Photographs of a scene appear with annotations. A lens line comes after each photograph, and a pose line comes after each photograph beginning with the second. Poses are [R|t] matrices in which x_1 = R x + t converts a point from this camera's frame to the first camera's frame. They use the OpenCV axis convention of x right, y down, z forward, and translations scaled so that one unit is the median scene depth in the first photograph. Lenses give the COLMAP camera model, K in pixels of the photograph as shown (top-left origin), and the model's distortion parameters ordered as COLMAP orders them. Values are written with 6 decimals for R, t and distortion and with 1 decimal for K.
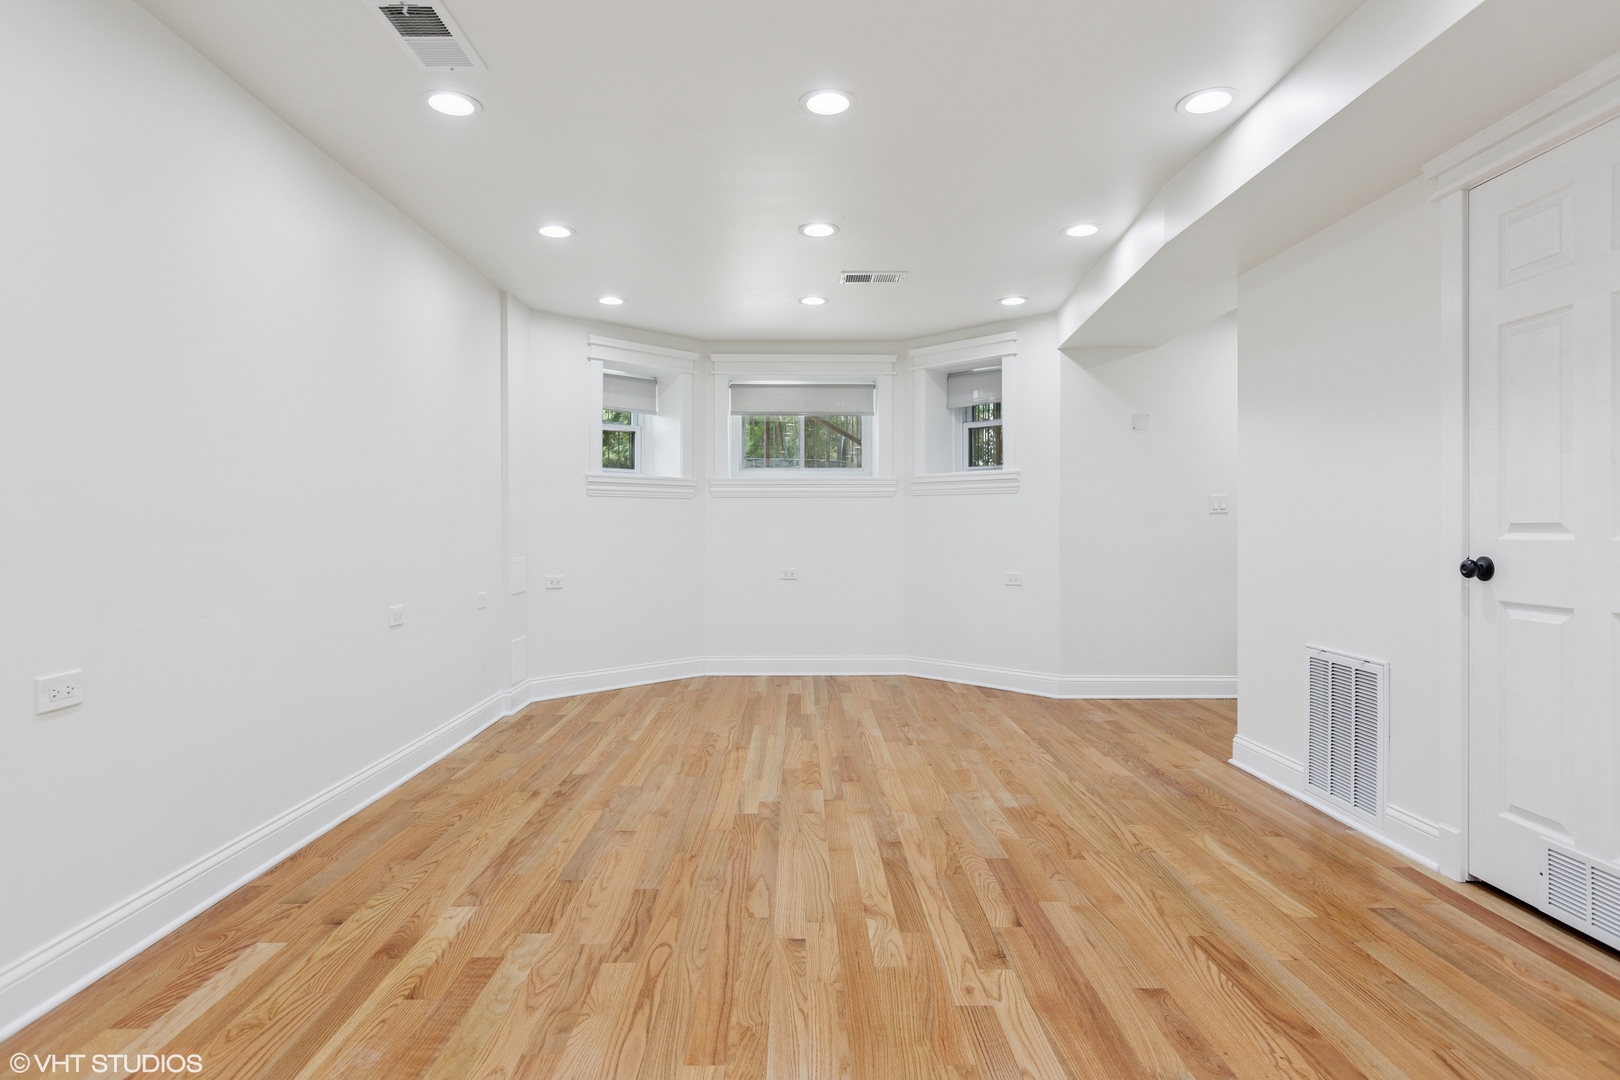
lens RADIAL K [[888.3, 0, 816.4], [0, 888.3, 535.3], [0, 0, 1]] dist [-0.000549, -0.000516]
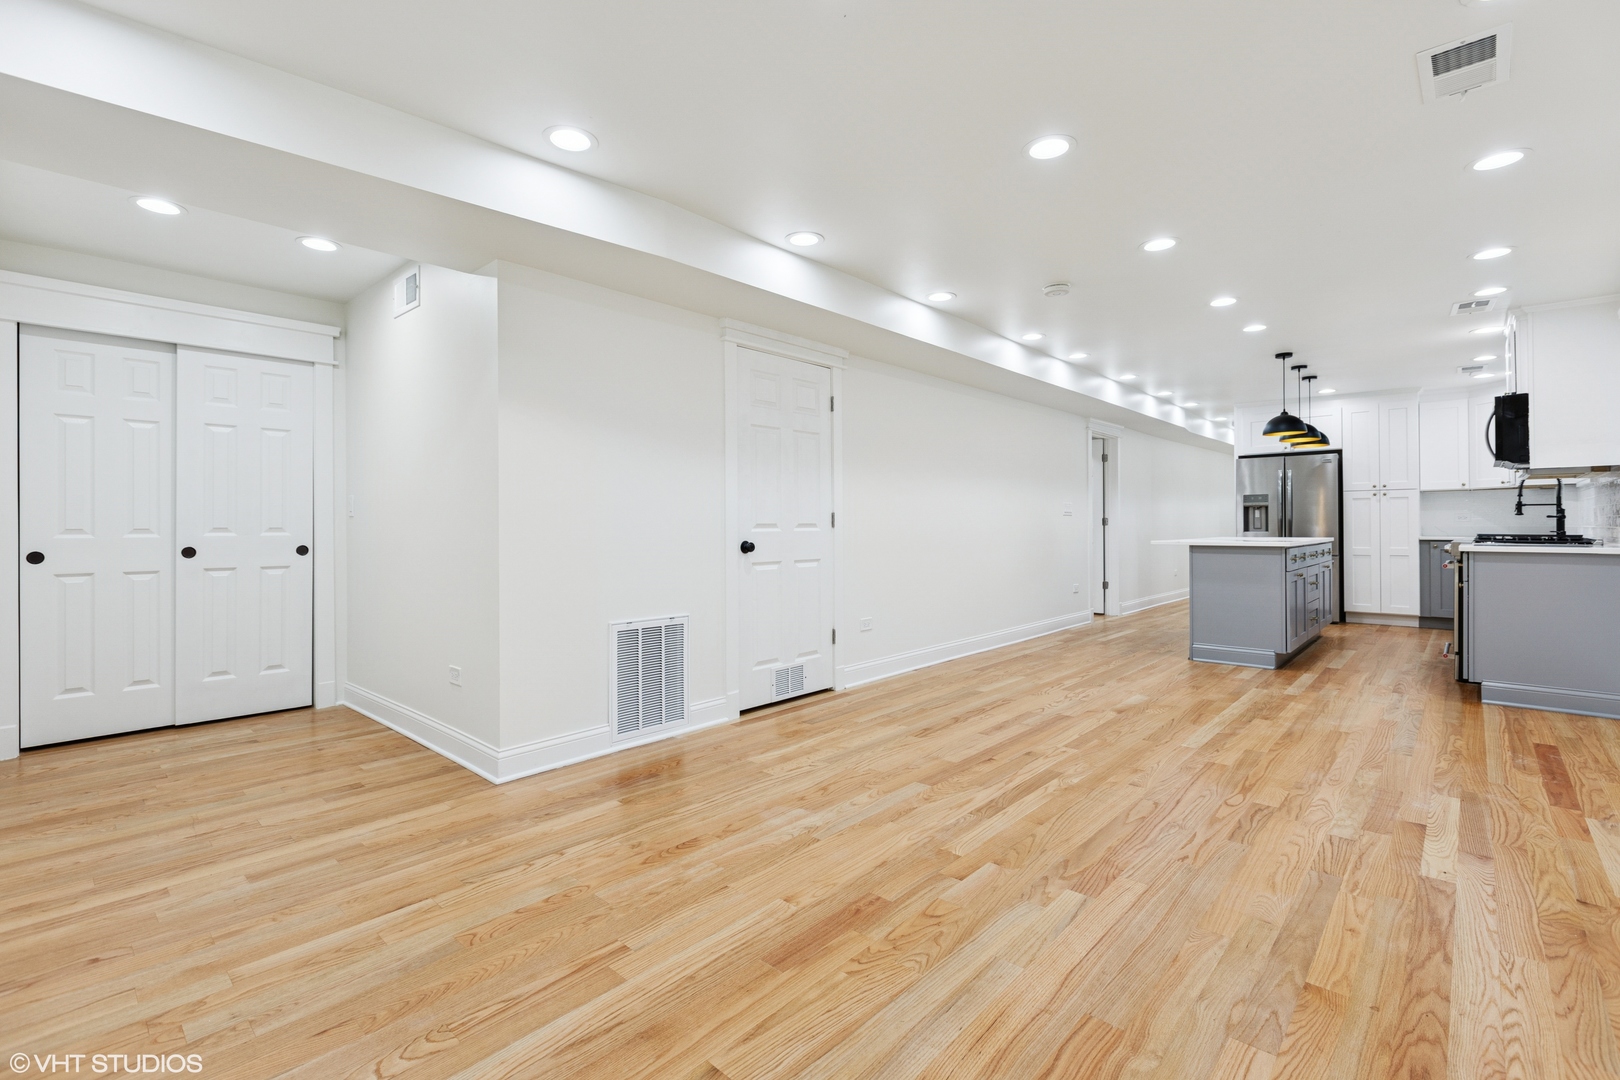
lens RADIAL K [[713.4, 0, 801.5], [0, 713.4, 524.4], [0, 0, 1]] dist [-0.000819, -0.000056]
pose [[-0.711868, 0.005959, 0.702288, -0.376833], [0.013260, 0.999900, 0.004956, -0.016416], [-0.702189, 0.012841, -0.711875, 1.765885]]
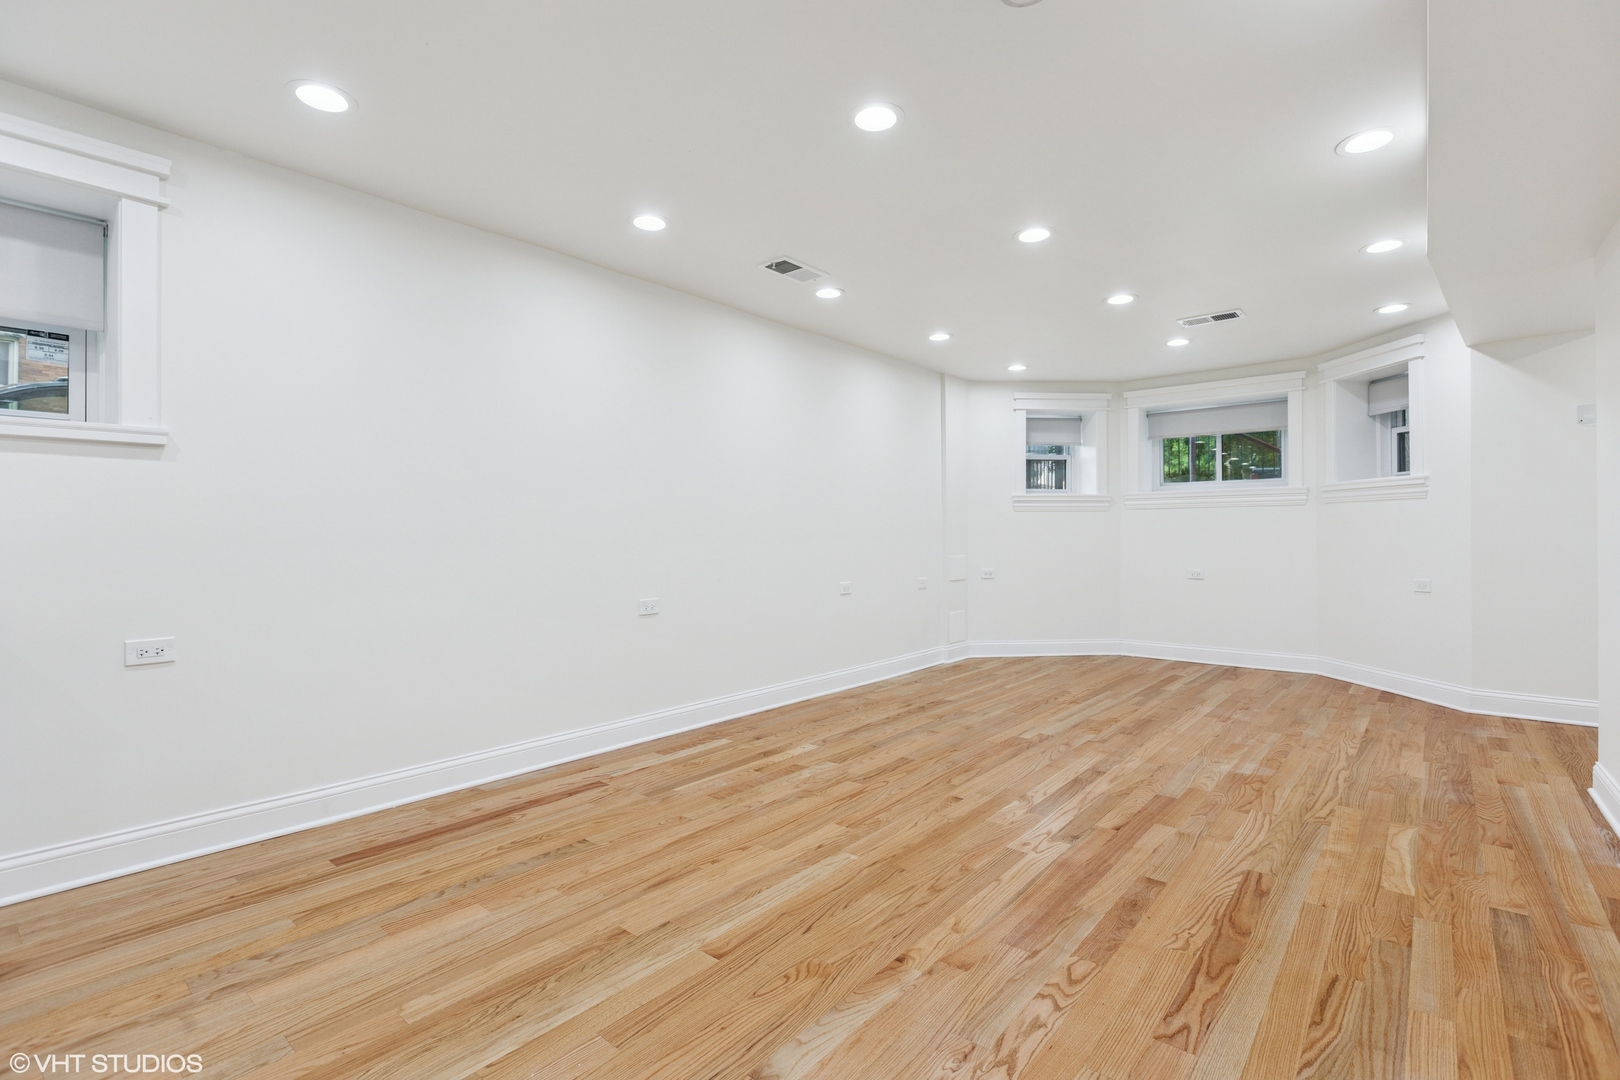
lens RADIAL K [[752.9, 0, 810.0], [0, 752.9, 540.0], [0, 0, 1]] dist [-0.009317, -0.000334]
pose [[0.752297, 0.001601, -0.658823, 0.498732], [-0.002828, 0.999996, -0.000799, 0.002642], [0.658819, 0.002464, 0.752298, -0.128651]]
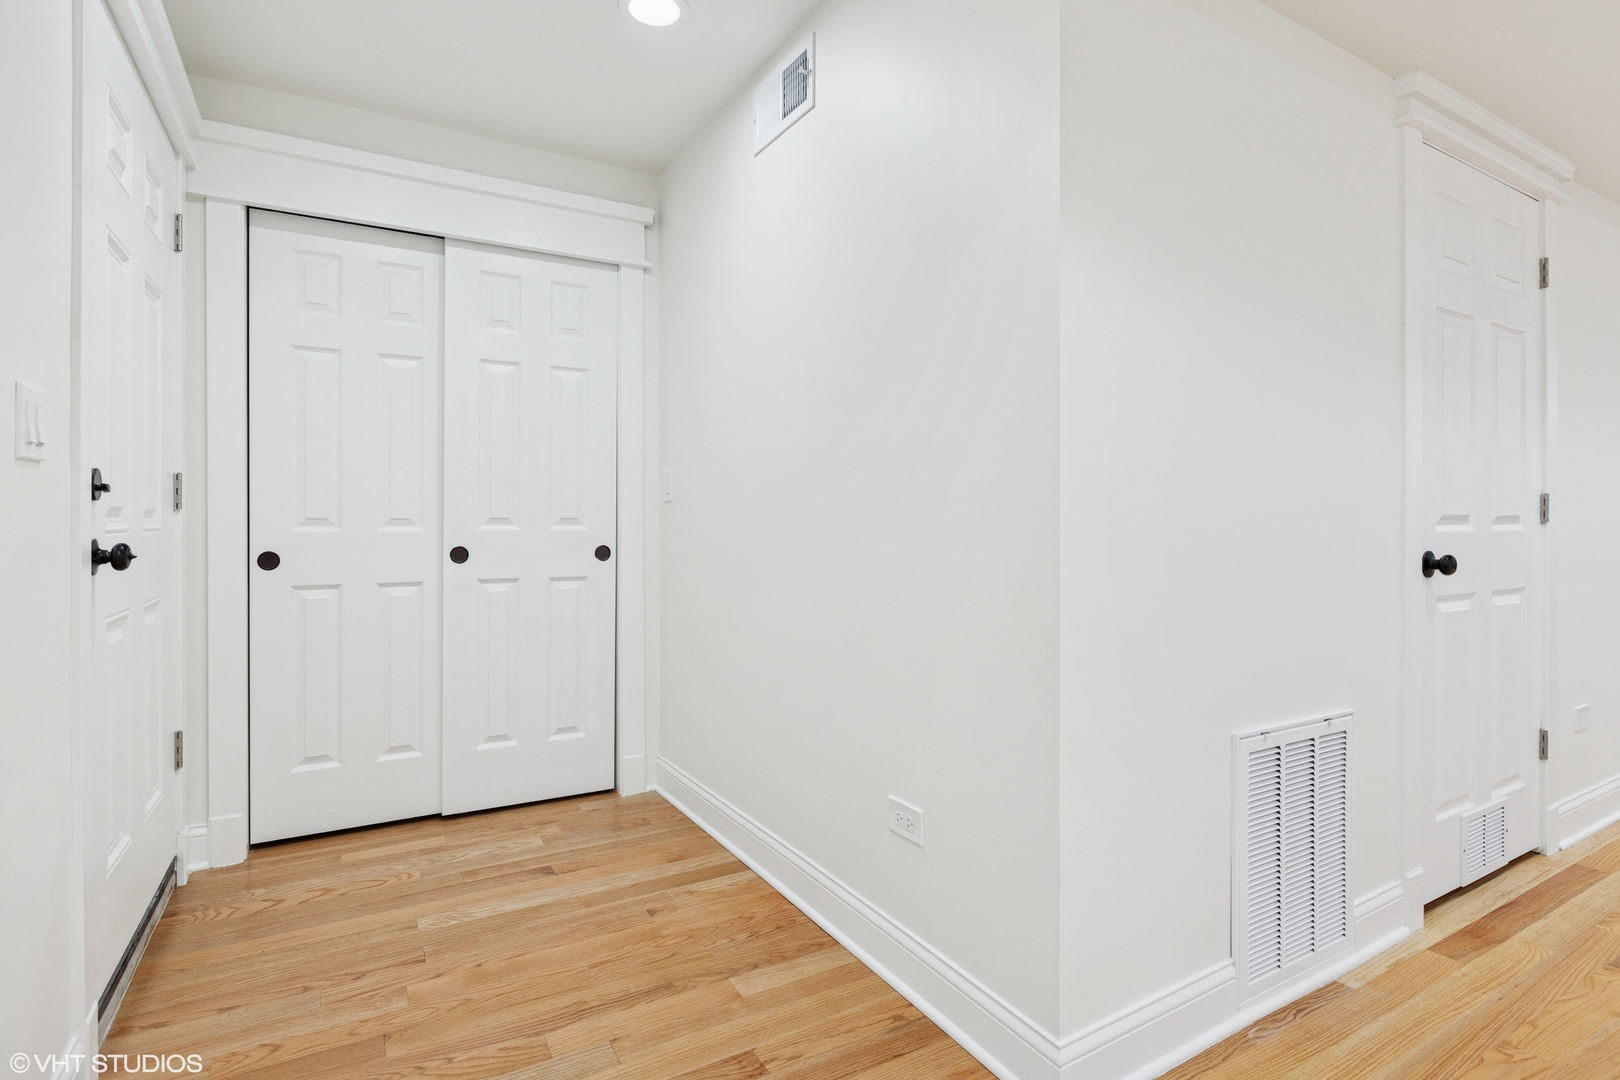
lens RADIAL K [[793.2, 0, 809.5], [0, 793.2, 522.9], [0, 0, 1]] dist [-0.003305, -0.000633]
pose [[-0.475629, -0.002567, 0.879642, 0.293405], [0.008777, 0.999932, 0.007663, -0.015686], [-0.879602, 0.011365, -0.475574, 1.707870]]
